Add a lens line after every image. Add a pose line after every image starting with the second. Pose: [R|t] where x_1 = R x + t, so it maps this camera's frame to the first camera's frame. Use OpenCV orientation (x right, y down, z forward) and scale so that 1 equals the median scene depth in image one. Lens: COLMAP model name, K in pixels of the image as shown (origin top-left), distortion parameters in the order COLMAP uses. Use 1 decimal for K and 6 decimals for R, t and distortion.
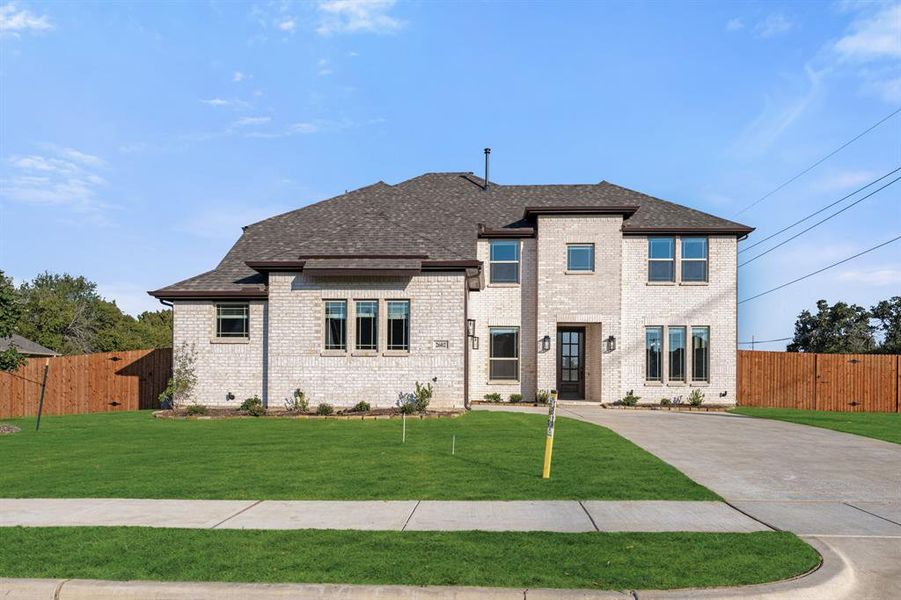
lens RADIAL K [[1294.8, 0, 450.5], [0, 1294.8, 300.0], [0, 0, 1]] dist [-0.005563, 0.001124]
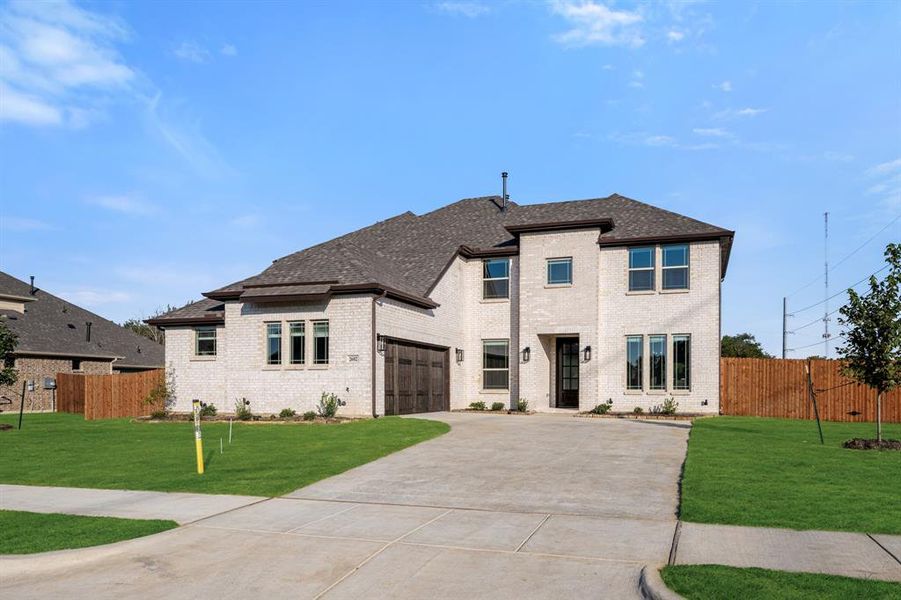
lens RADIAL K [[1294.8, 0, 450.5], [0, 1294.8, 300.0], [0, 0, 1]] dist [-0.005563, 0.001124]
pose [[0.865649, -0.038550, -0.499166, 0.544489], [0.035625, 0.999247, -0.015391, 0.003150], [0.499383, -0.004460, 0.866370, 0.053655]]
